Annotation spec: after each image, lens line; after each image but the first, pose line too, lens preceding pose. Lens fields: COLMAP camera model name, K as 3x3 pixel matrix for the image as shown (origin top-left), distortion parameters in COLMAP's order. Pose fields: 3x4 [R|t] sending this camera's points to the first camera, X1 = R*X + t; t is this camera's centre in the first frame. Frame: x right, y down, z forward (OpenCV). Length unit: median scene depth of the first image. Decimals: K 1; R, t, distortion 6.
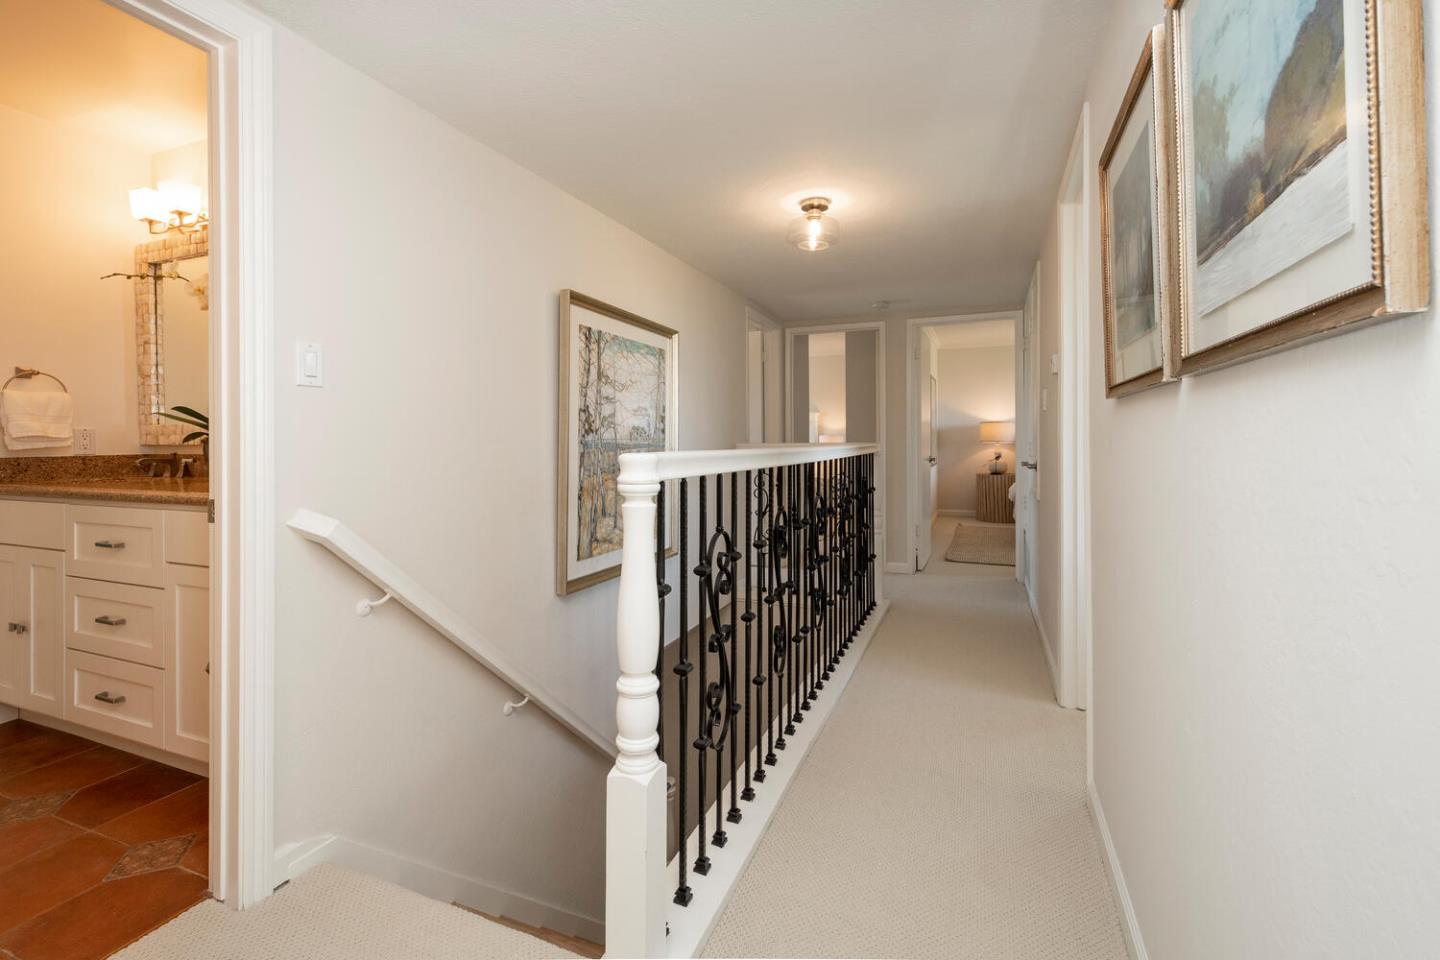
lens RADIAL K [[640.5, 0, 724.2], [0, 640.5, 430.7], [0, 0, 1]] dist [0.001010, 0.000215]
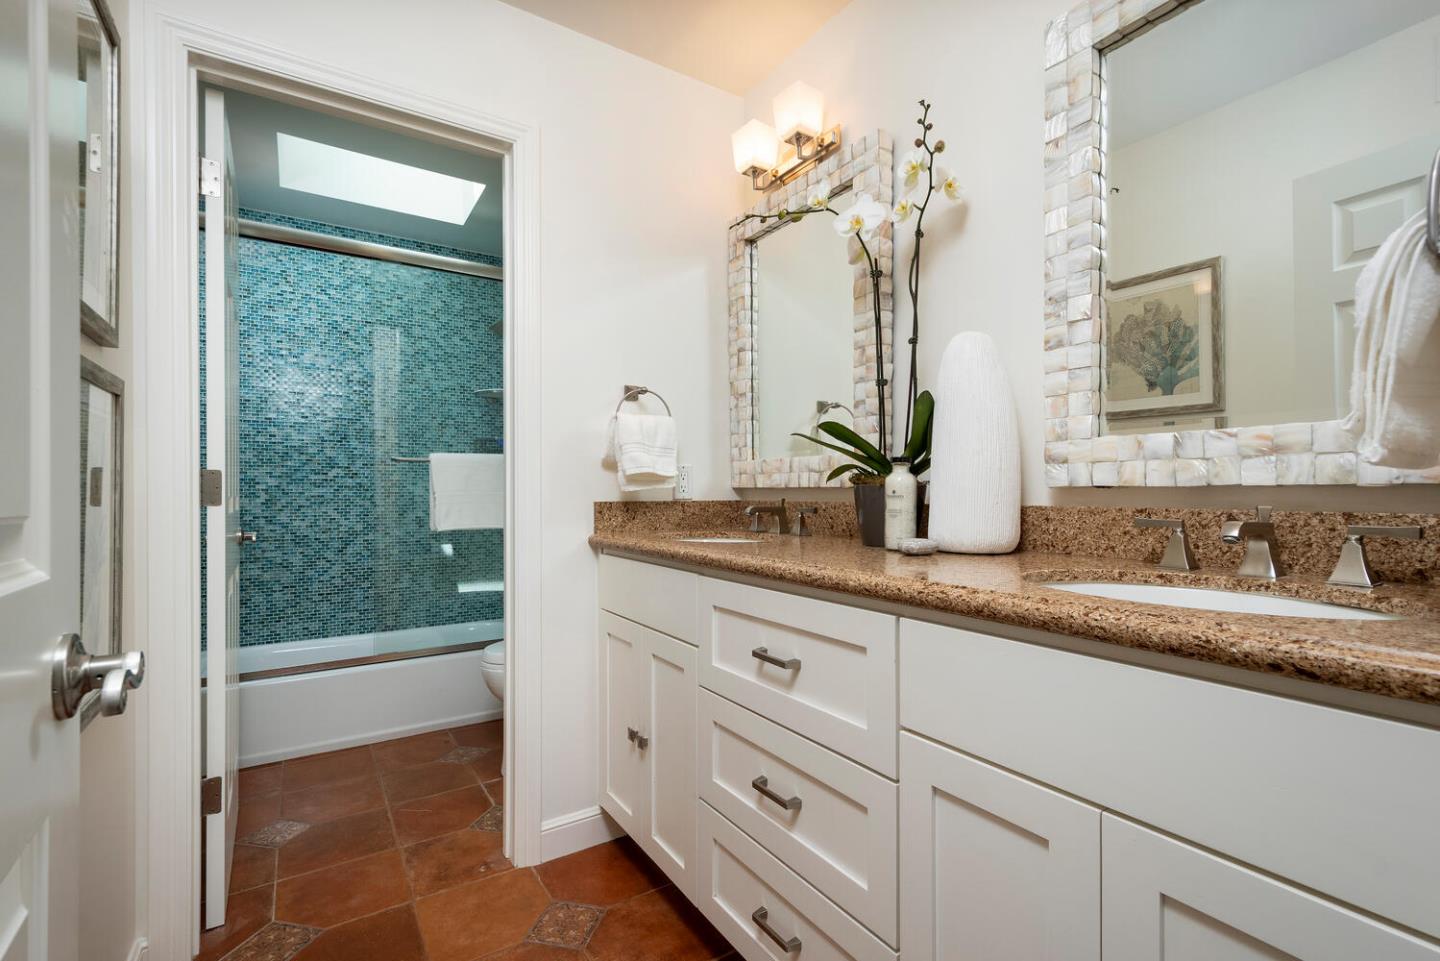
lens RADIAL K [[643.8, 0, 718.6], [0, 643.8, 490.3], [0, 0, 1]] dist [0.002356, 0.000307]
pose [[0.818273, 0.006580, -0.574792, -0.516923], [0.000964, 0.999917, 0.012819, 0.016401], [0.574829, -0.011043, 0.818199, 0.391516]]
